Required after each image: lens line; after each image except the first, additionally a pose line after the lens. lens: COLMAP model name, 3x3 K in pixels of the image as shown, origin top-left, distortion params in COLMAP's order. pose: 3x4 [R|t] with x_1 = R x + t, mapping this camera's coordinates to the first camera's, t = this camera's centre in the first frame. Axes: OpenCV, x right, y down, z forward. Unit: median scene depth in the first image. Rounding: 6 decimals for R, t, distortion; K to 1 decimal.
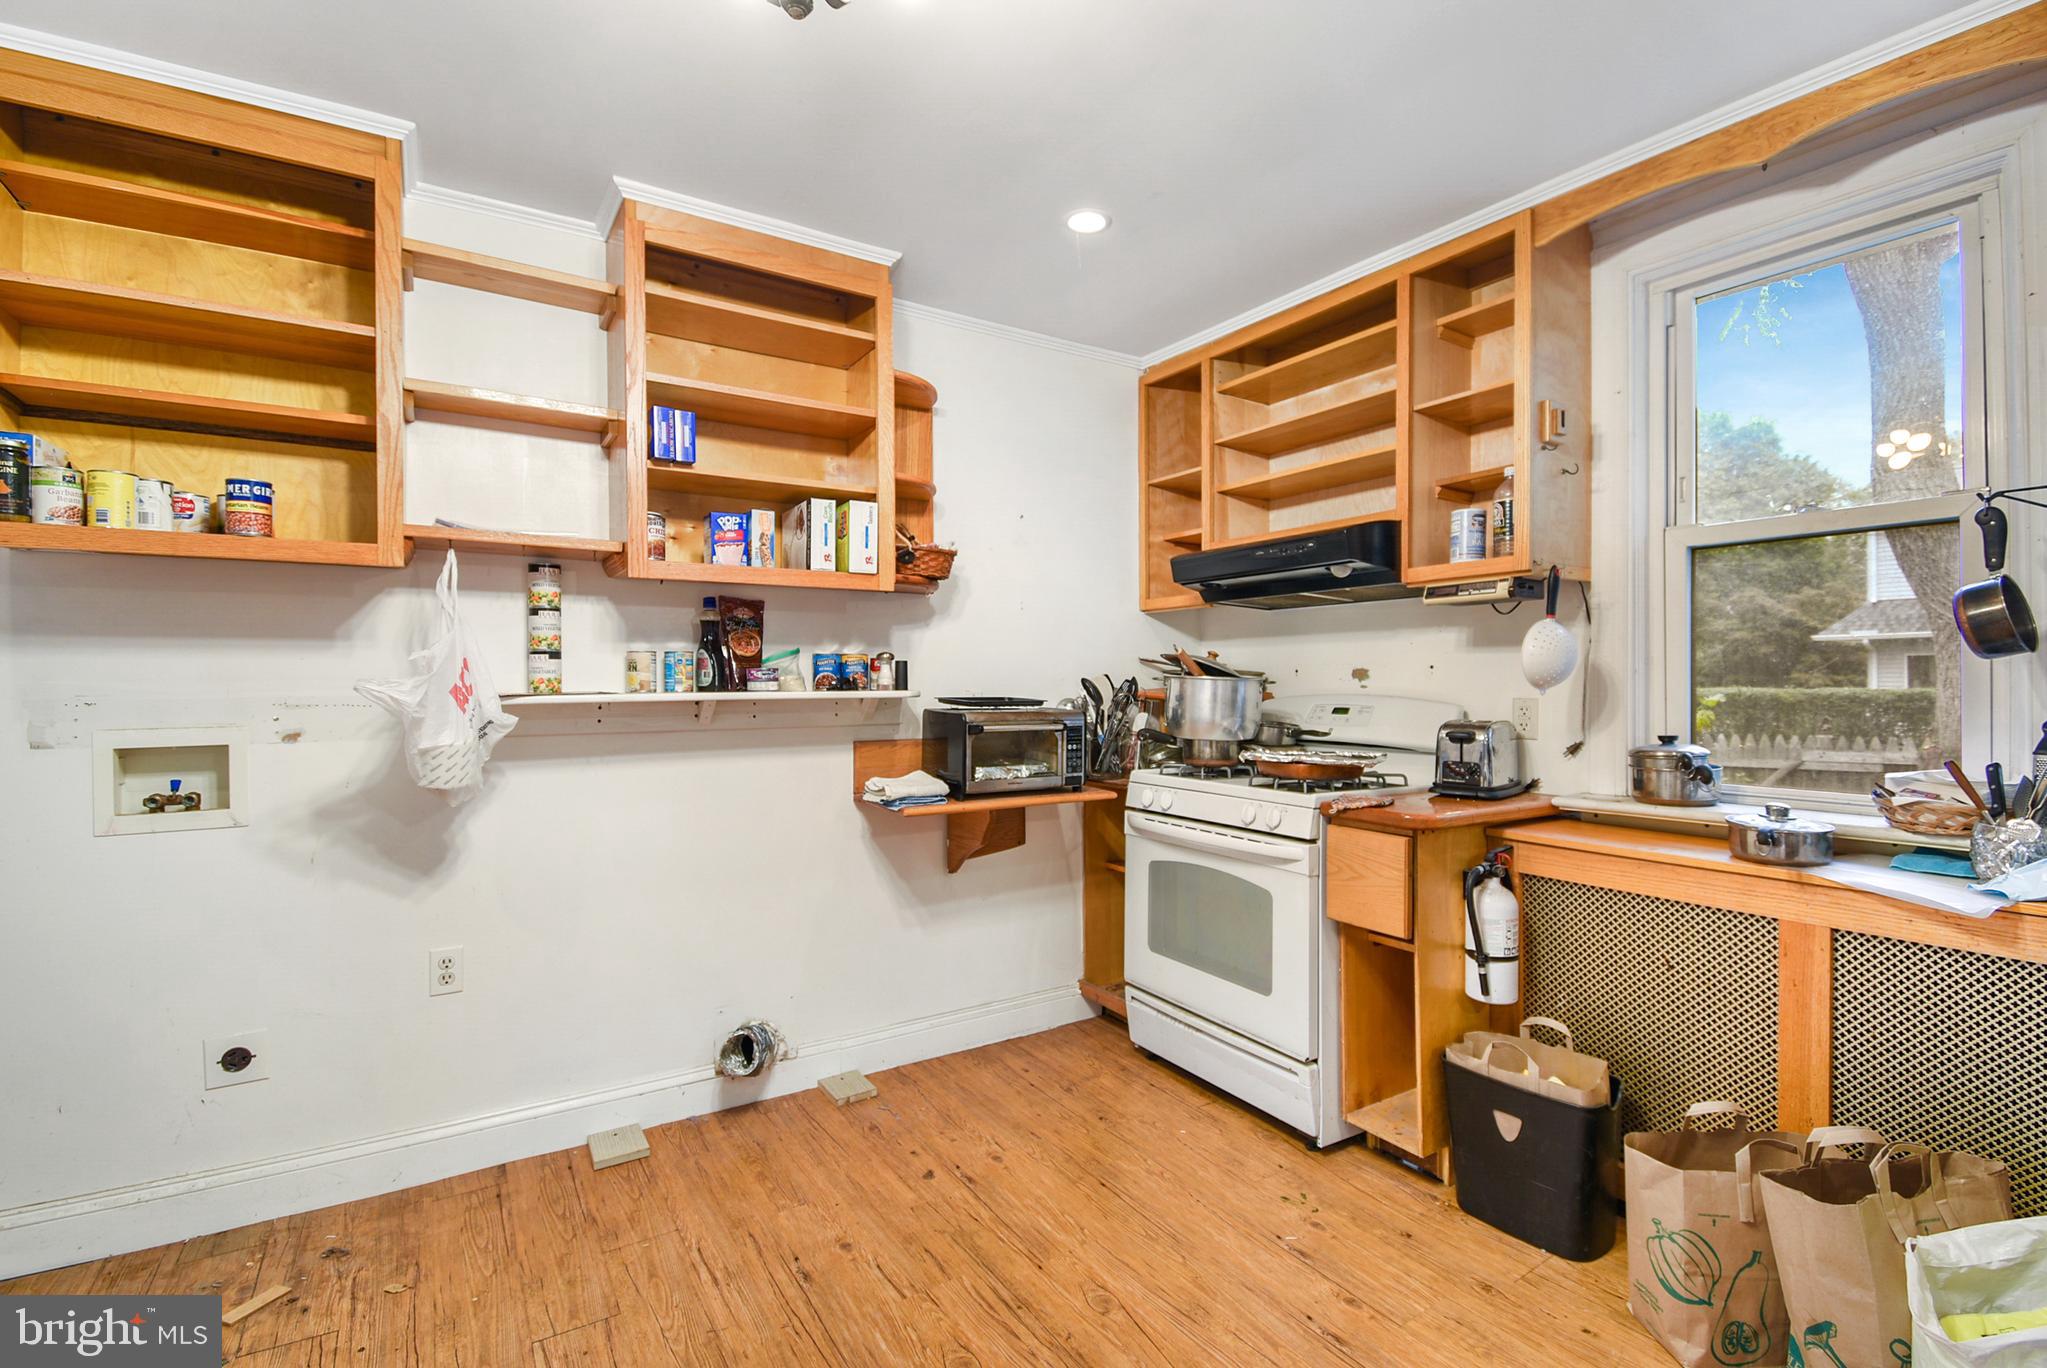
lens RADIAL K [[893.8, 0, 1023.5], [0, 893.8, 684.0], [0, 0, 1]] dist [-0.014445, 0.000105]
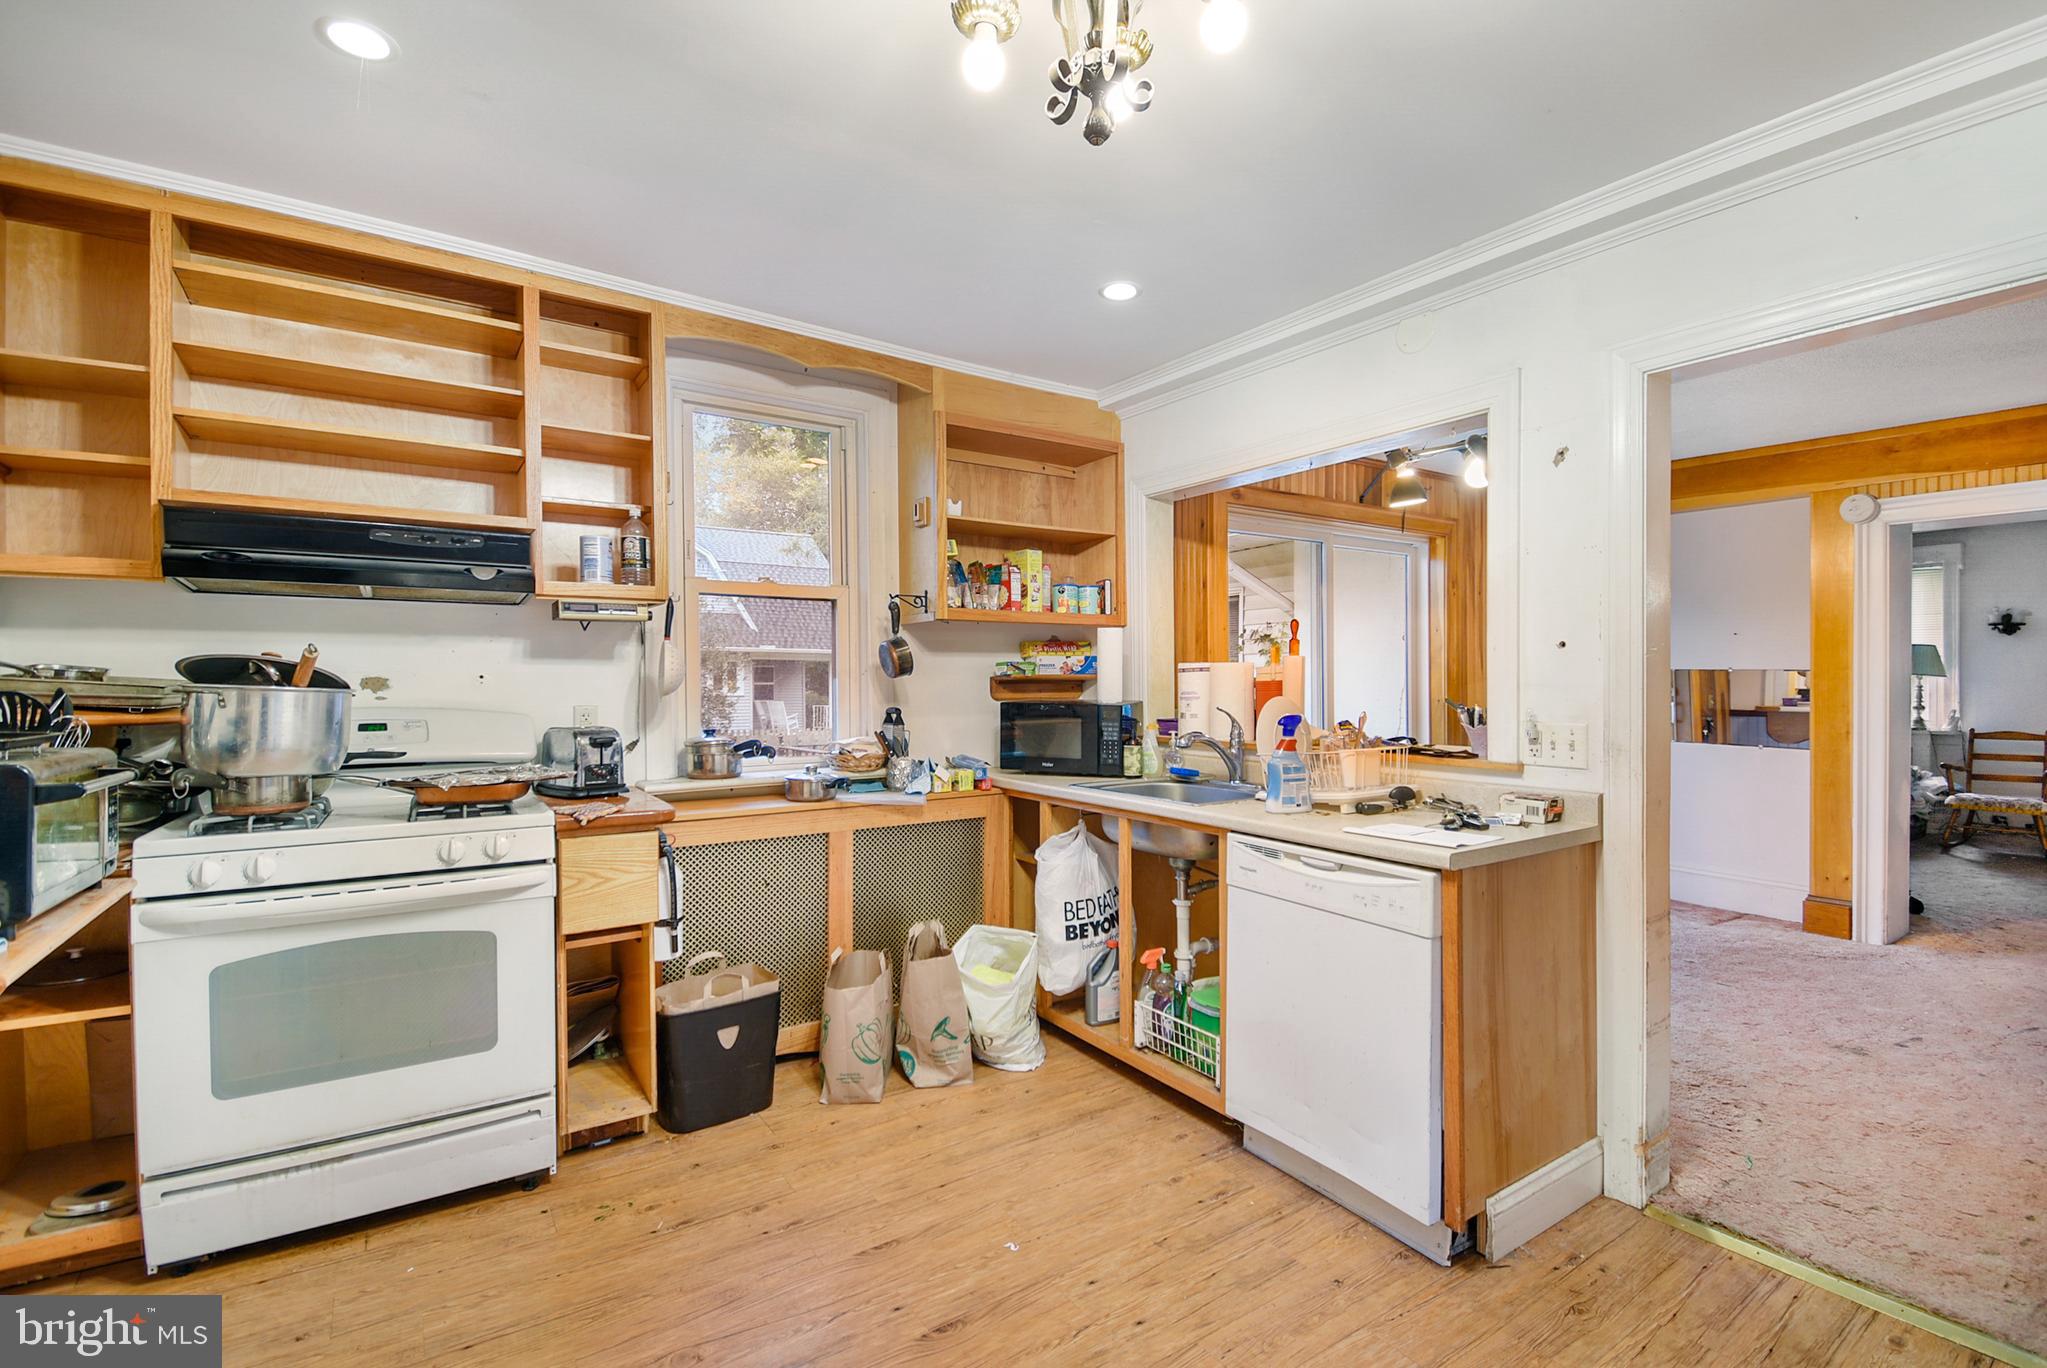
lens RADIAL K [[936.6, 0, 1023.5], [0, 936.6, 684.0], [0, 0, 1]] dist [0.000202, -0.000547]
pose [[-0.014813, -0.008955, 0.999850, -0.702281], [0.001662, 0.999958, 0.008981, -0.023233], [-0.999889, 0.001795, -0.014797, 0.506132]]
